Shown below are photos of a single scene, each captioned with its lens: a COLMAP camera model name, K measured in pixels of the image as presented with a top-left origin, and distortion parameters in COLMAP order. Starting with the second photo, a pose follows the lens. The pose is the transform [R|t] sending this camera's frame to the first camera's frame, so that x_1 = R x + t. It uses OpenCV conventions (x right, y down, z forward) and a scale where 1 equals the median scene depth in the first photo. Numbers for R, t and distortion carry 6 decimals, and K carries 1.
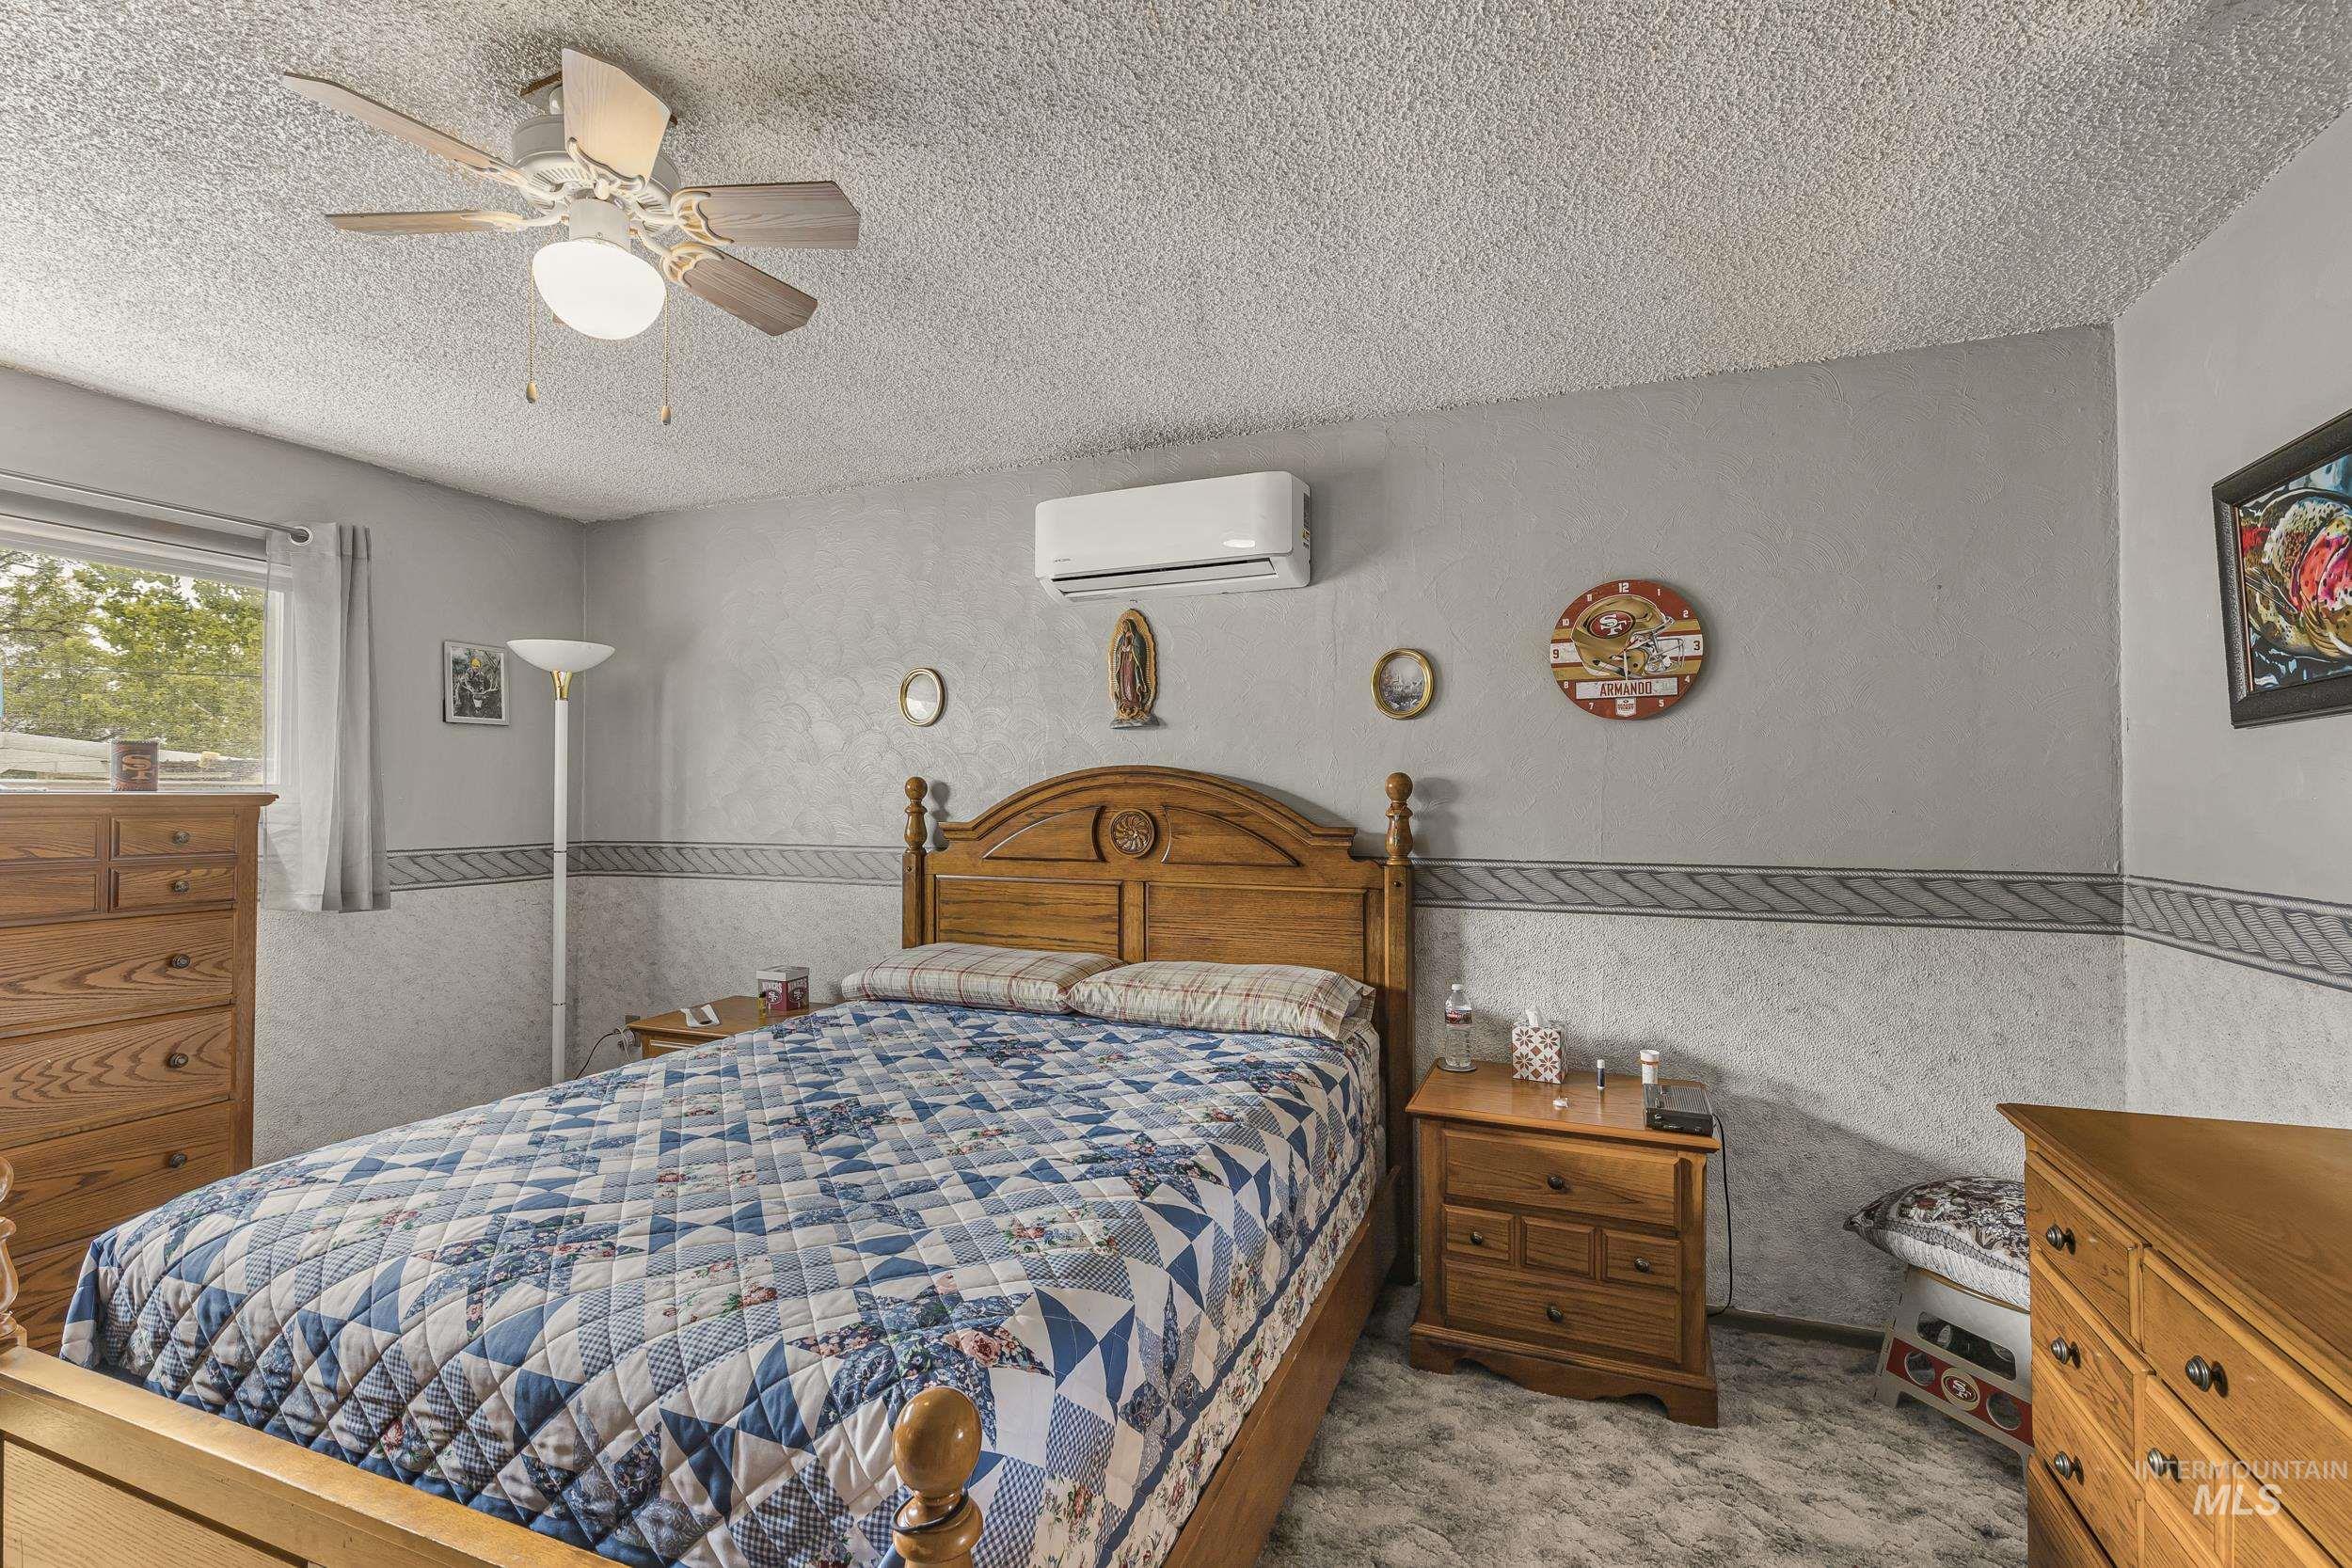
lens RADIAL K [[1060.4, 0, 1184.1], [0, 1060.4, 782.3], [0, 0, 1]] dist [0.002520, -0.000486]
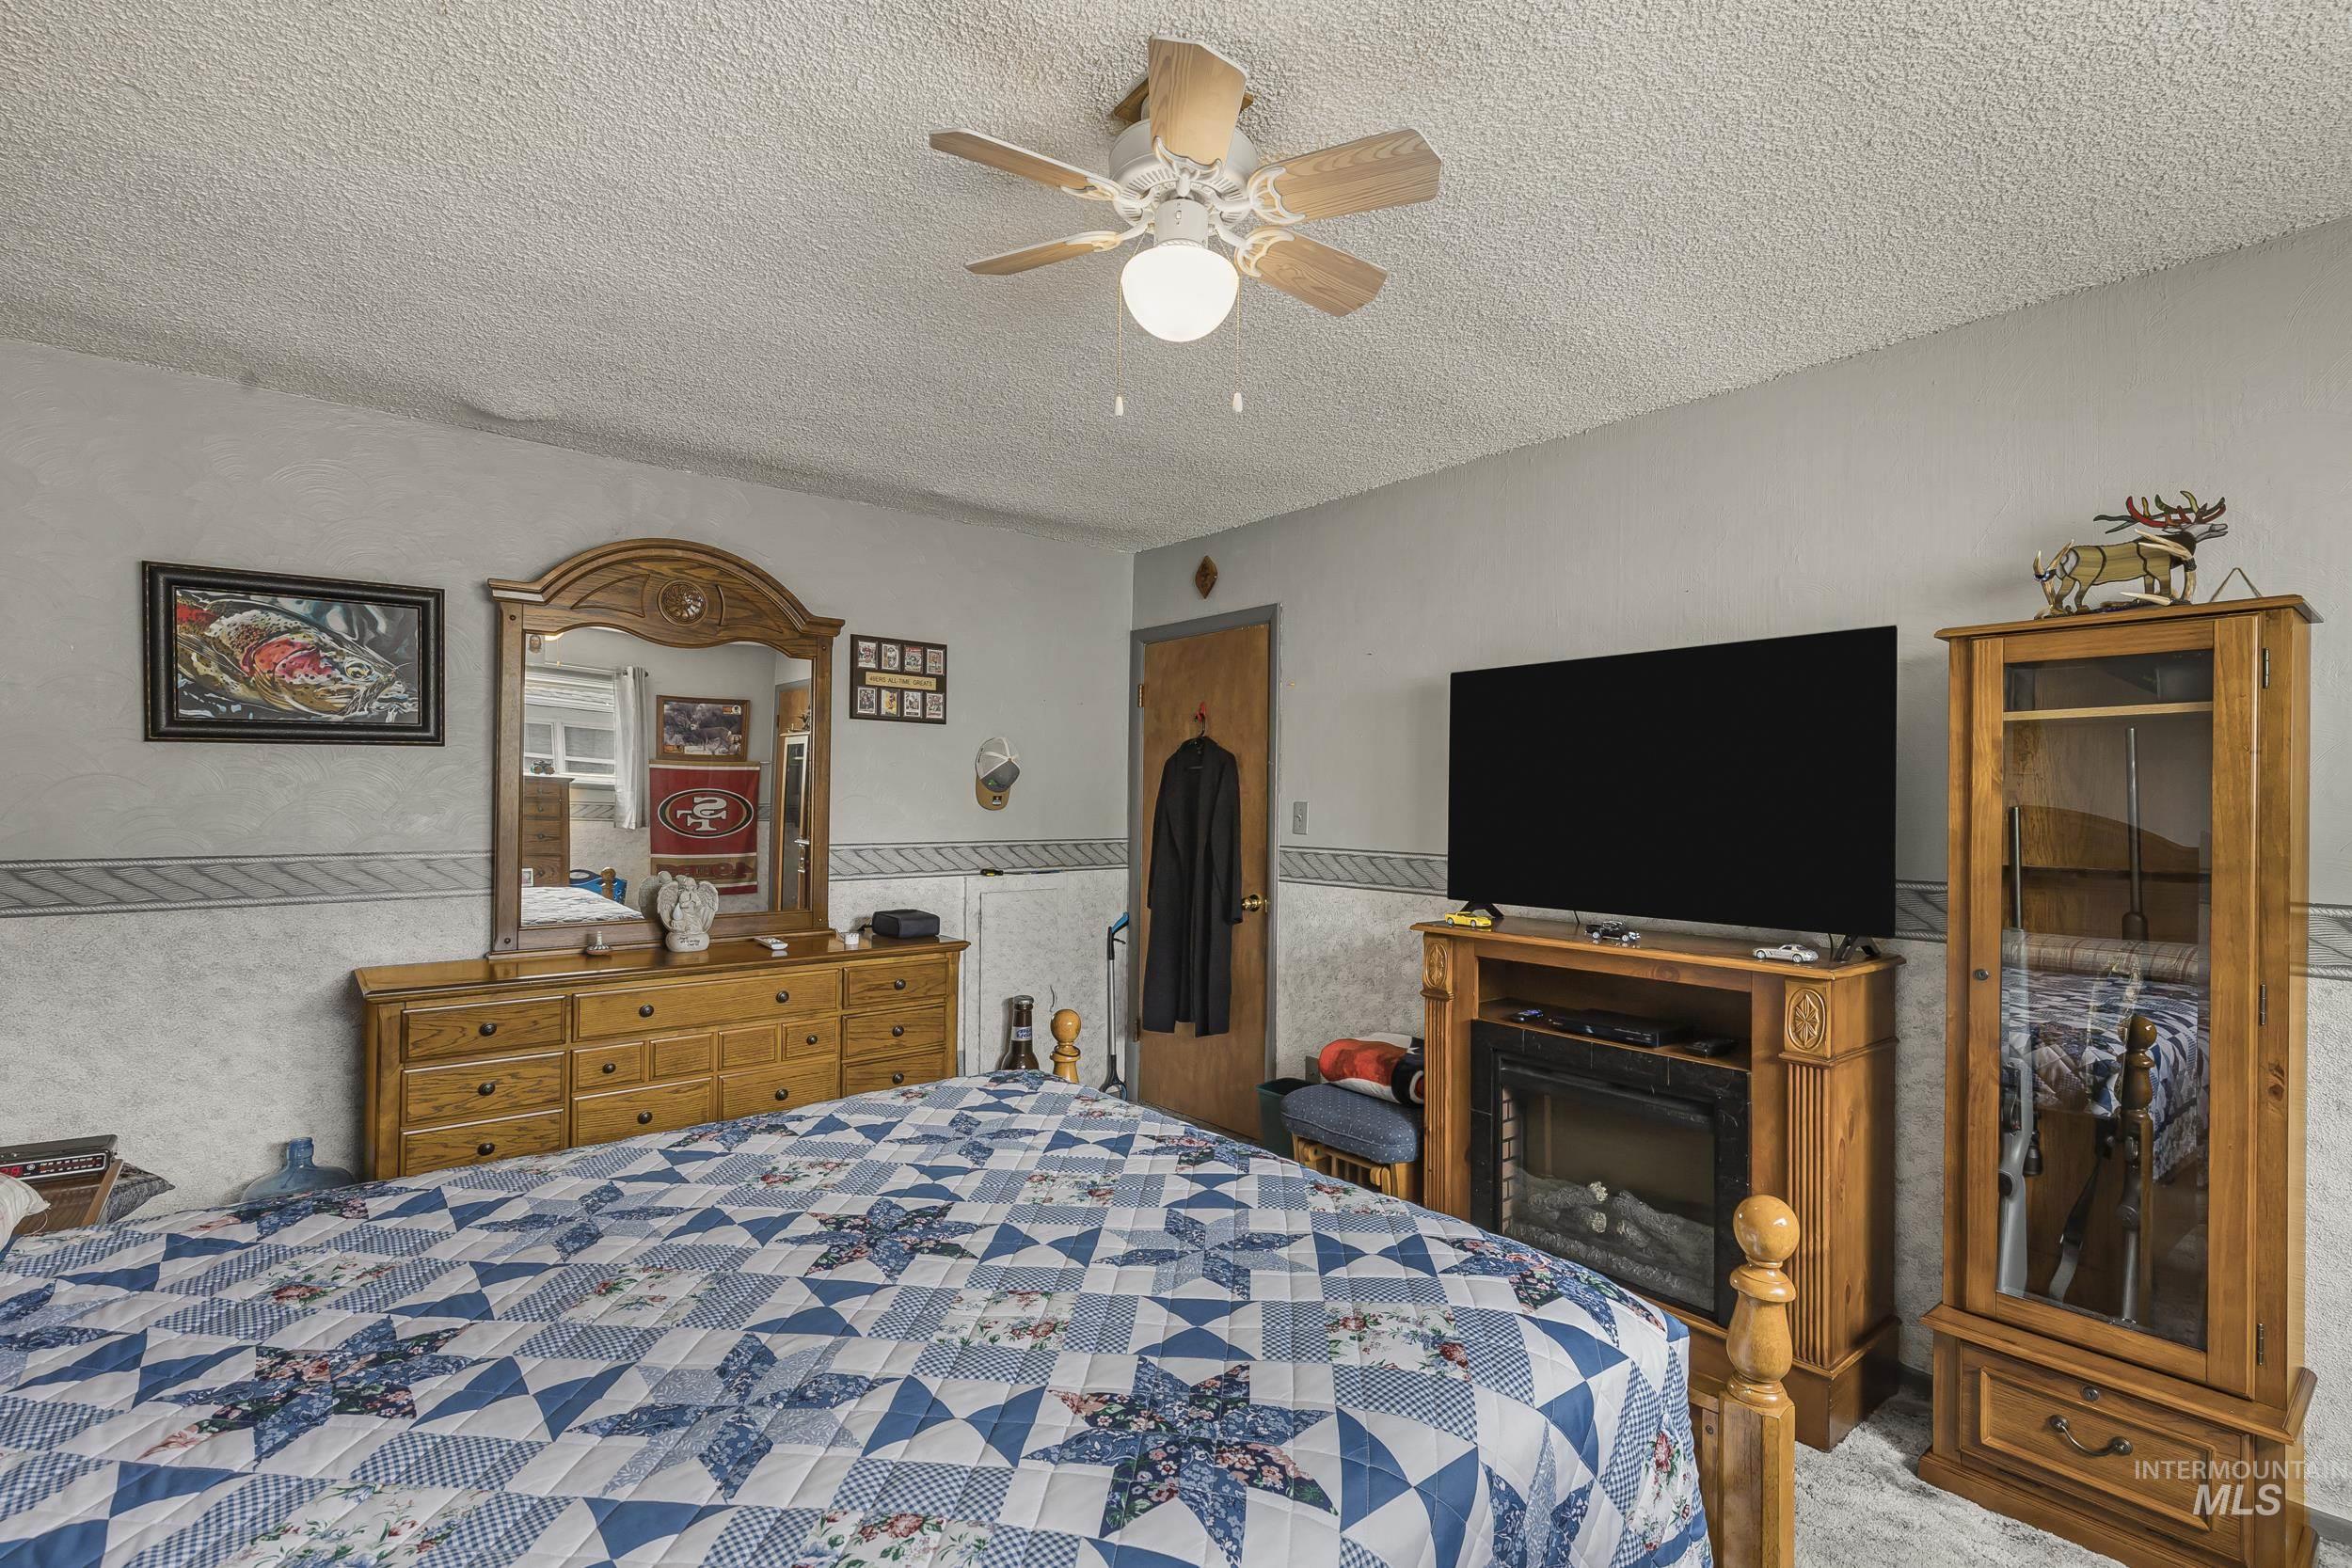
lens RADIAL K [[1088.7, 0, 1167.5], [0, 1088.7, 797.4], [0, 0, 1]] dist [0.000051, -0.000447]
pose [[-0.874655, -0.007670, 0.484686, -0.765822], [-0.017482, 0.999724, -0.015726, 0.020181], [-0.484431, -0.022228, -0.874547, 1.393618]]
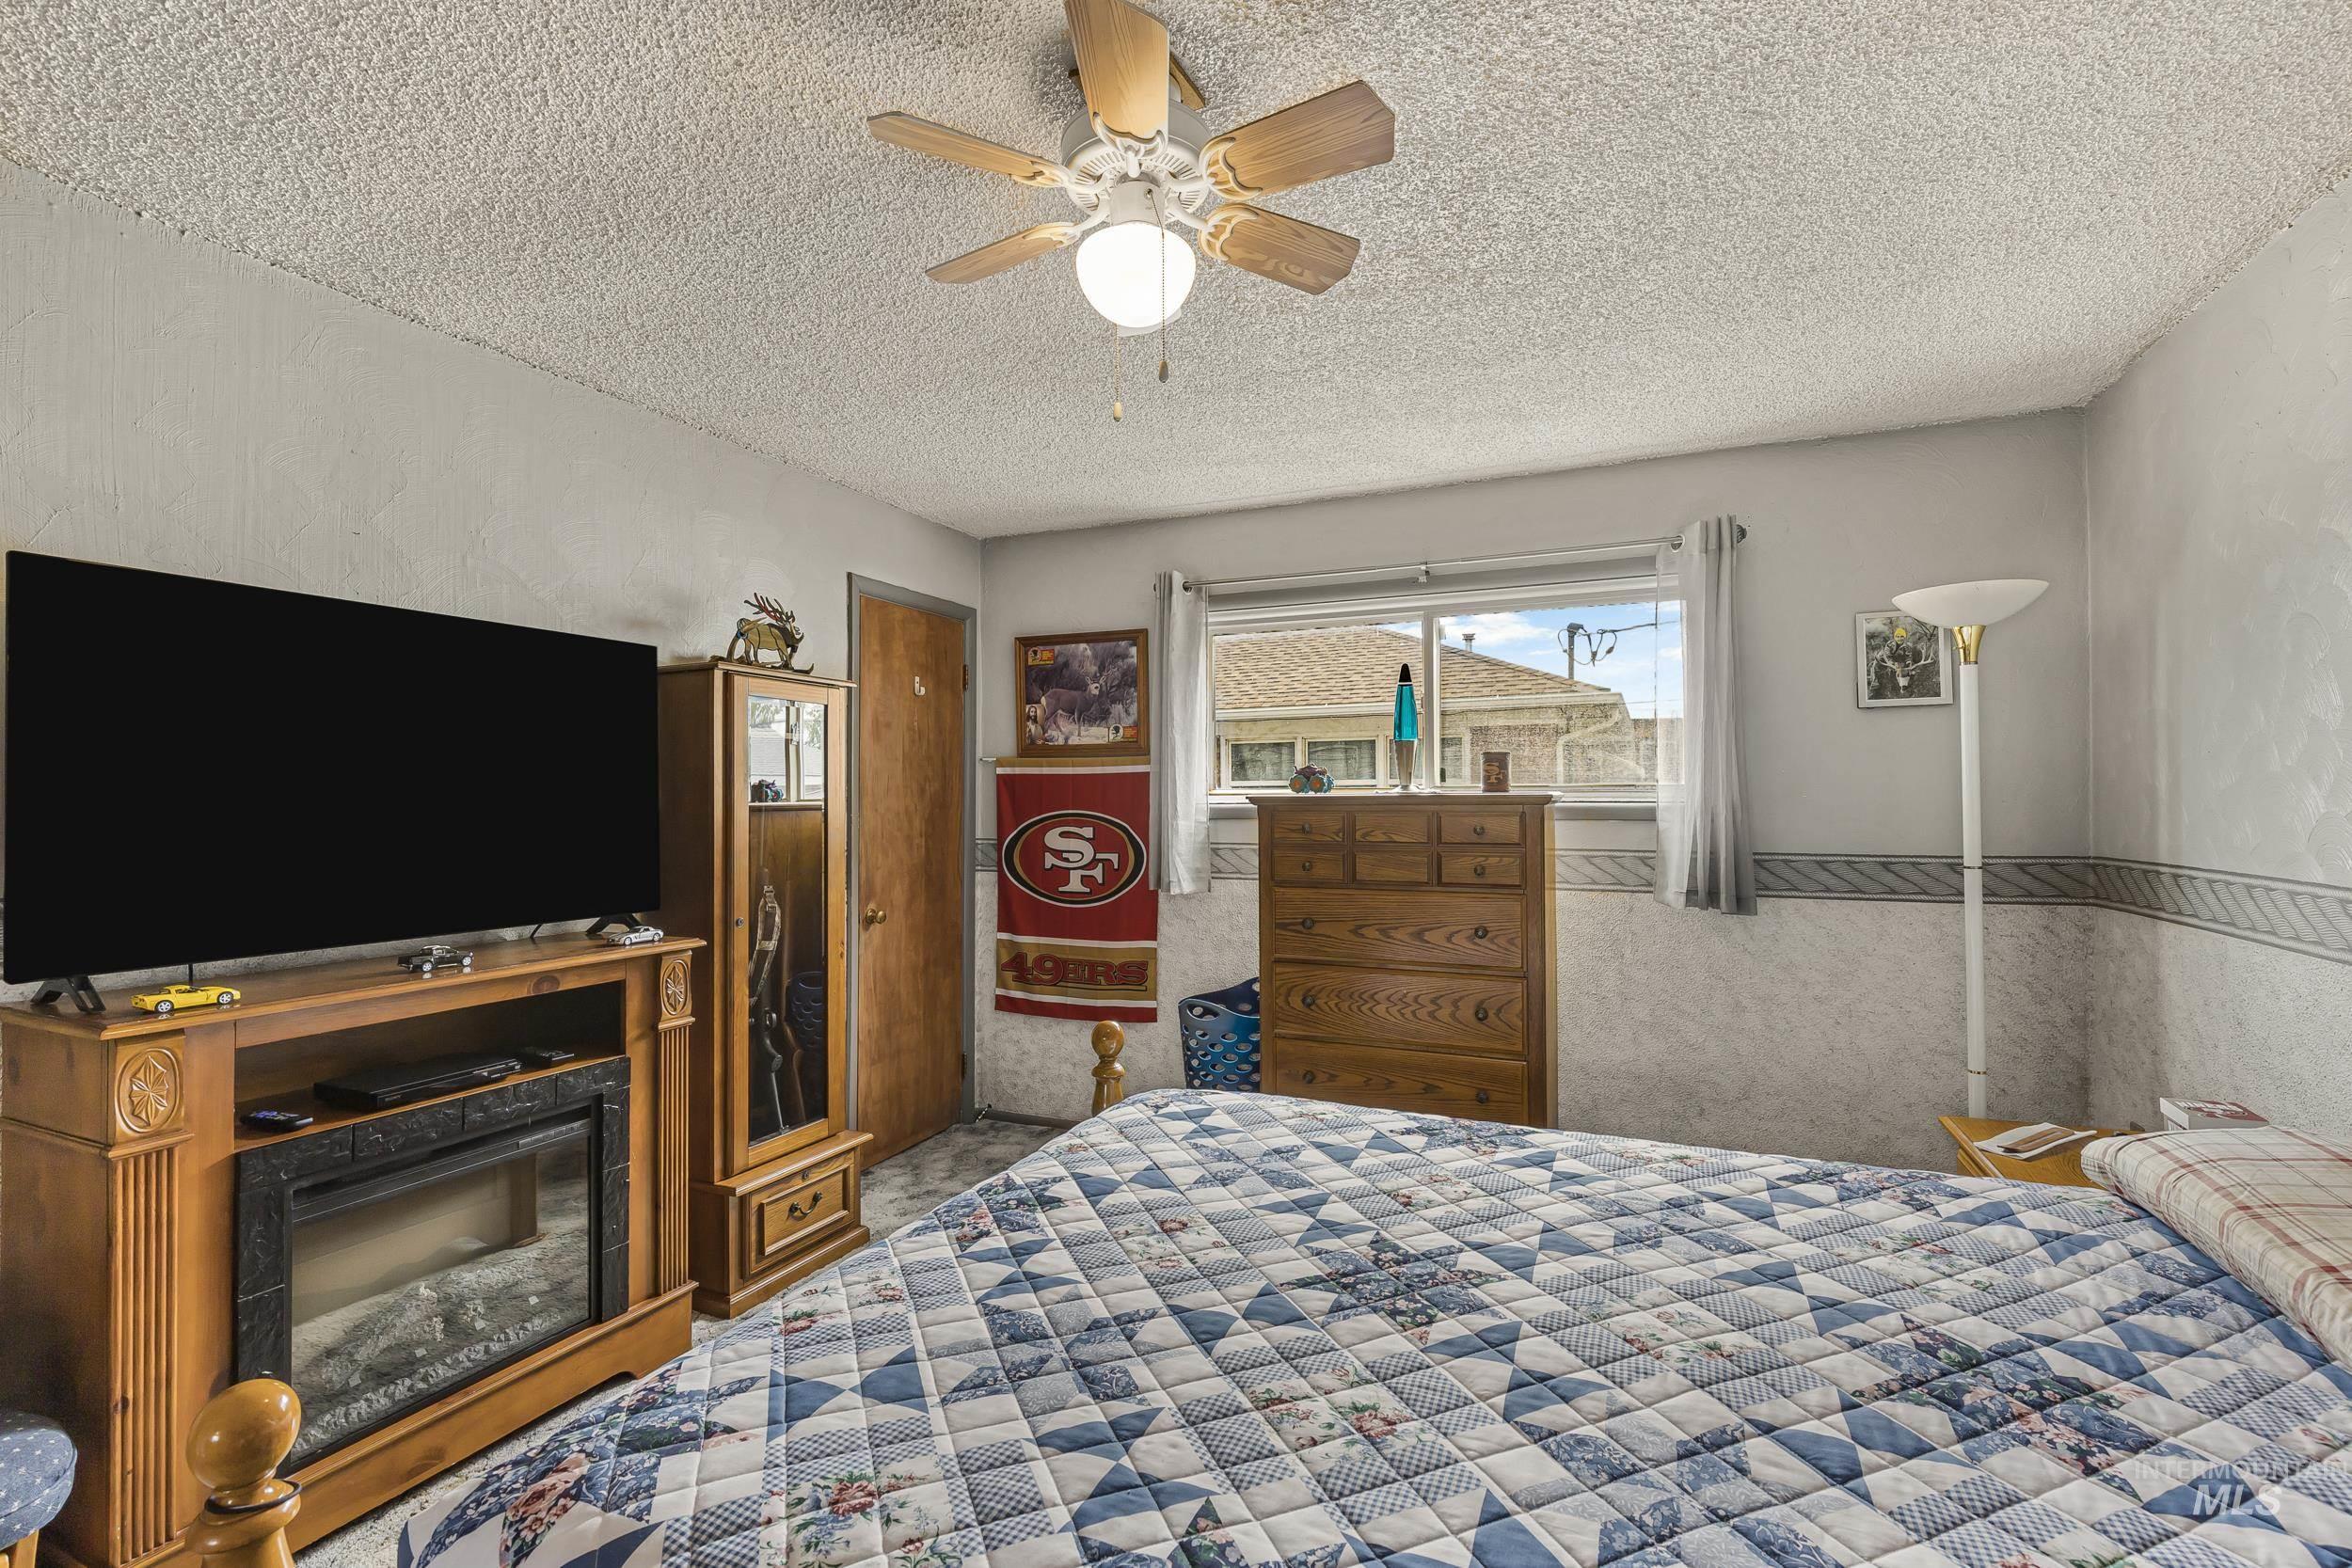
lens RADIAL K [[1060.4, 0, 1184.1], [0, 1060.4, 782.3], [0, 0, 1]] dist [0.002520, -0.000486]
pose [[-0.045683, -0.015912, -0.998829, 0.306441], [0.018445, 0.999689, -0.016769, 0.012872], [0.998786, -0.019190, -0.045375, 0.797841]]
